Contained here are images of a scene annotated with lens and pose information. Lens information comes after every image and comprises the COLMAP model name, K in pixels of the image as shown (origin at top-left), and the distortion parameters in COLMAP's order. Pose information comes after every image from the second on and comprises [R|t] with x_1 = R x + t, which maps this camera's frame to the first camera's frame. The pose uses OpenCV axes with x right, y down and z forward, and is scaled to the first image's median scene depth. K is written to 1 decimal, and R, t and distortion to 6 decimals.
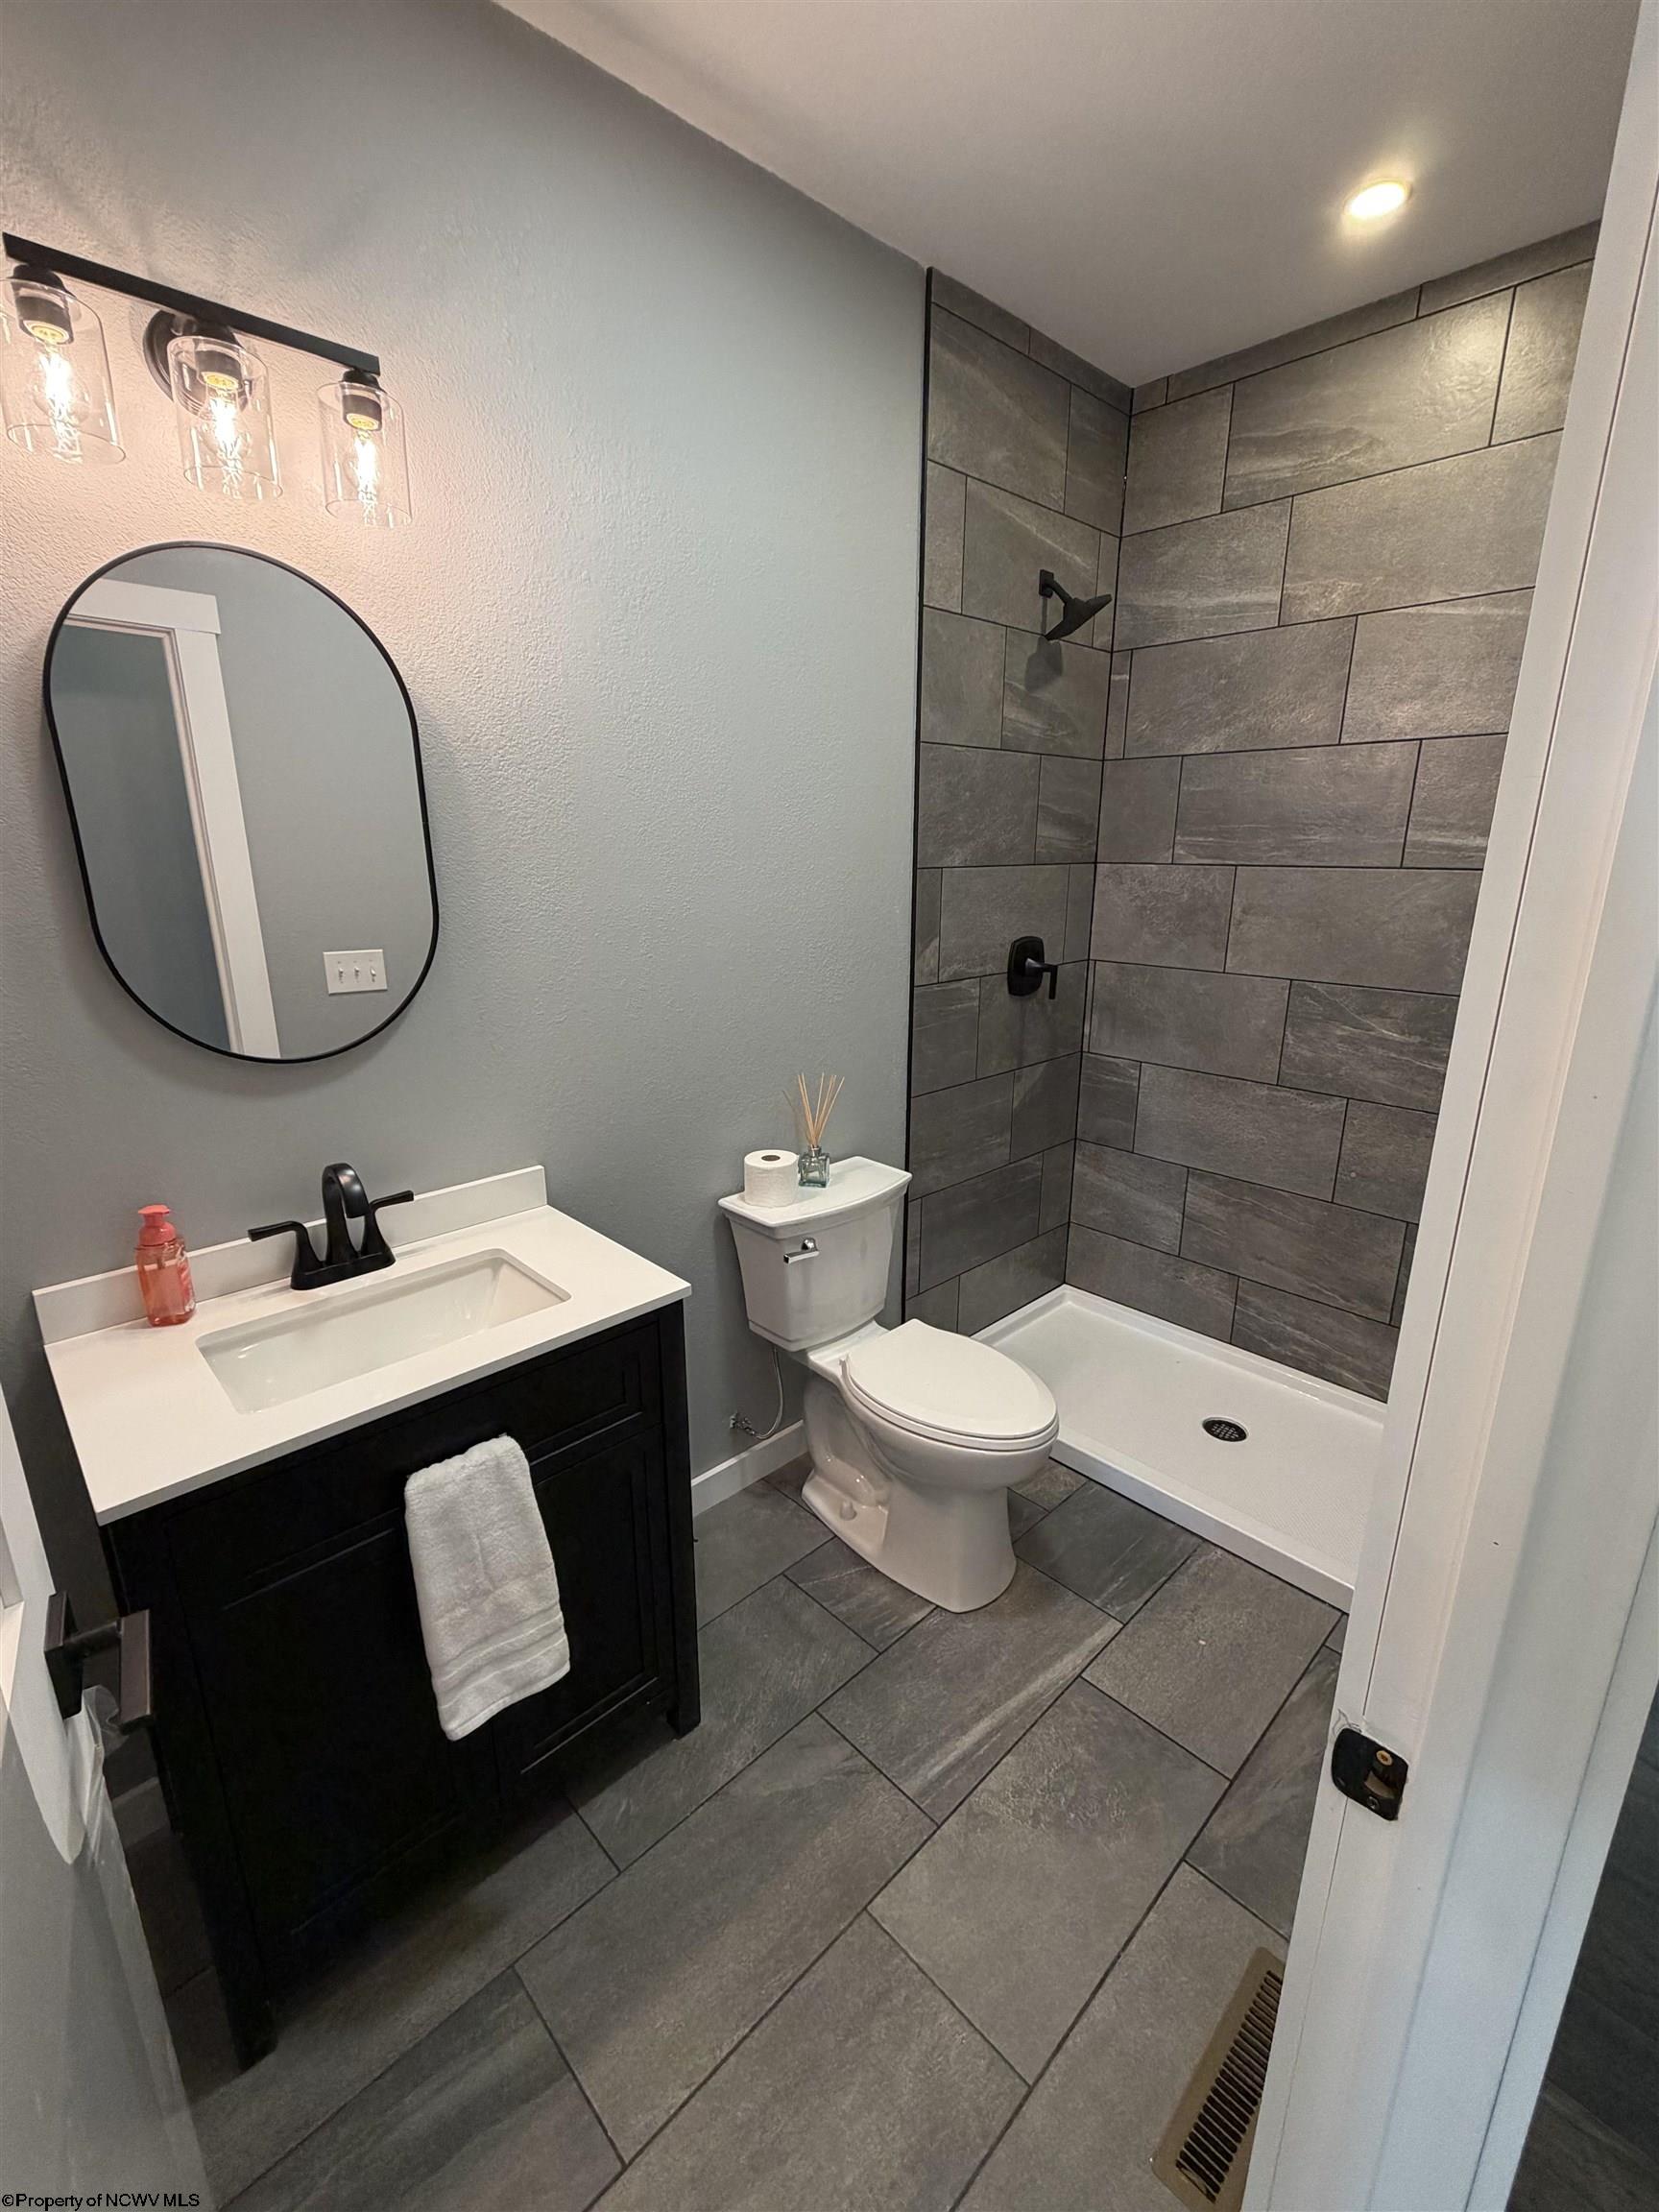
lens RADIAL K [[947.3, 0, 825.4], [0, 947.3, 1106.5], [0, 0, 1]] dist [0.000133, 0.000502]
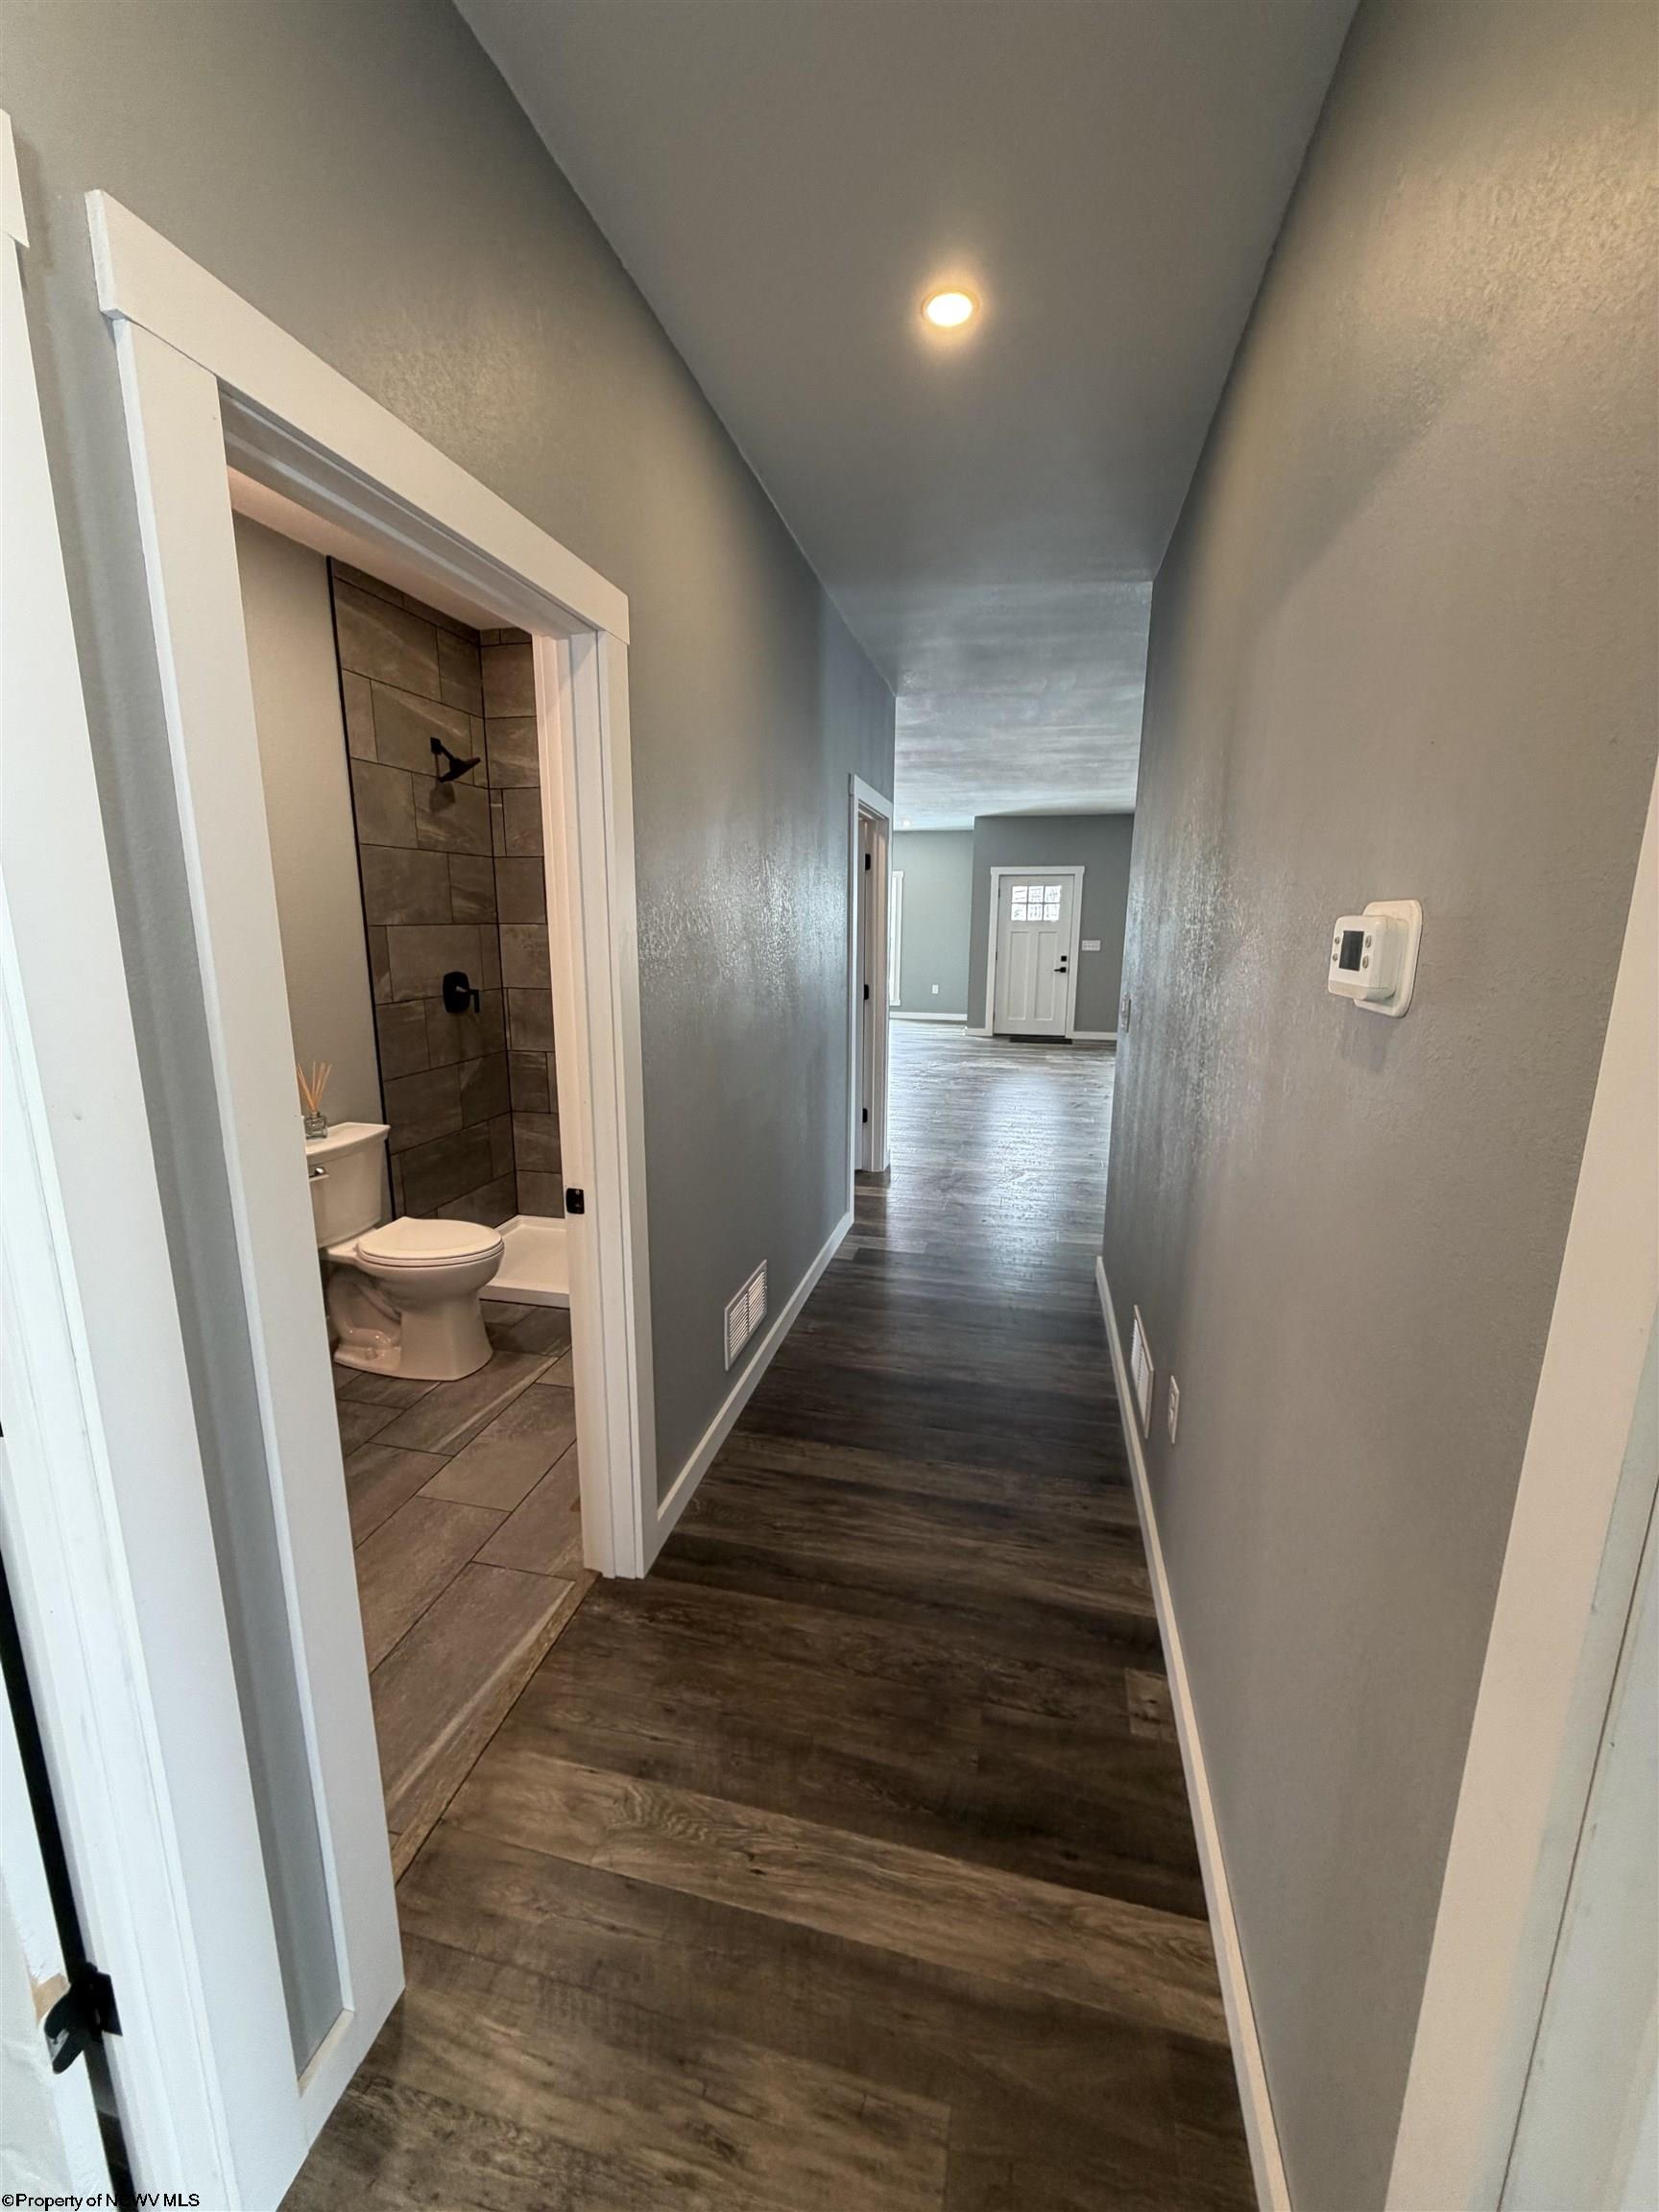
lens RADIAL K [[878.3, 0, 823.9], [0, 878.3, 1098.8], [0, 0, 1]] dist [0.000827, -0.000065]
pose [[0.838665, -0.106940, 0.534046, -0.064640], [0.141464, 0.989653, -0.023982, 0.145901], [-0.525956, 0.095661, 0.845115, -0.495993]]
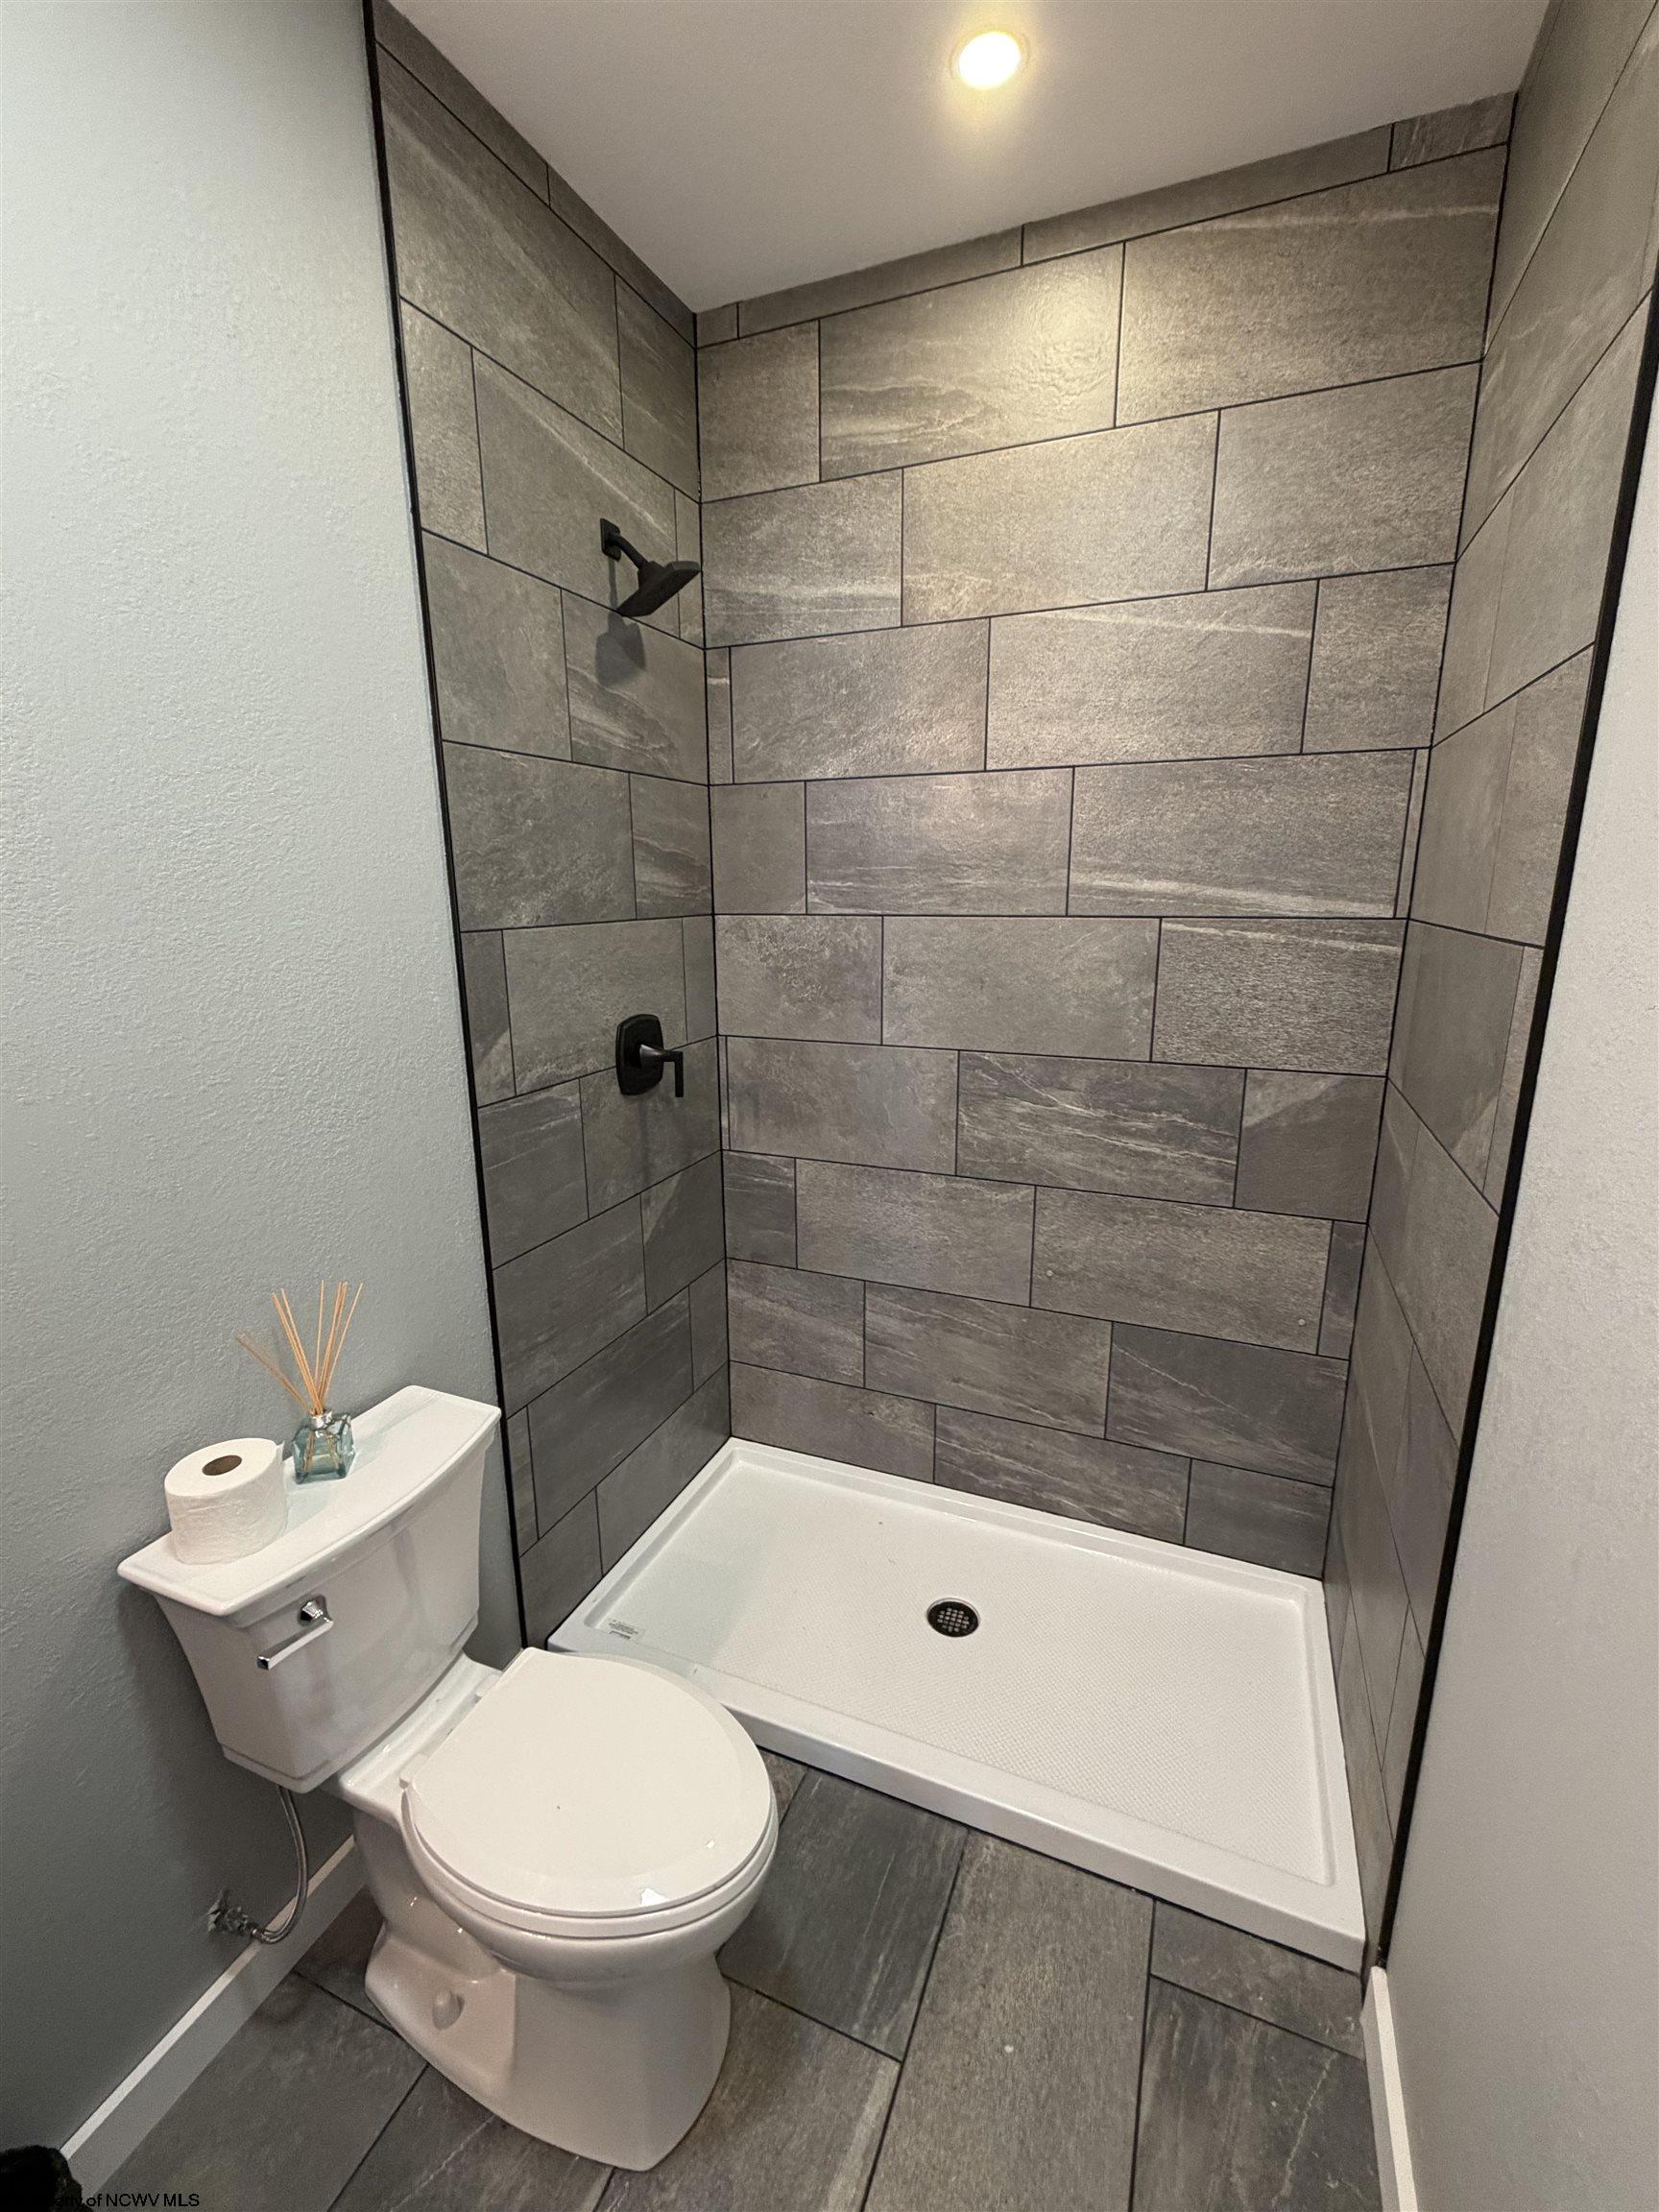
lens RADIAL K [[947.3, 0, 825.4], [0, 947.3, 1106.5], [0, 0, 1]] dist [0.000133, 0.000502]
pose [[0.917992, -0.098539, 0.384163, 0.061114], [0.114030, 0.993320, -0.017694, -0.085981], [-0.379853, 0.060049, 0.923096, 0.287944]]
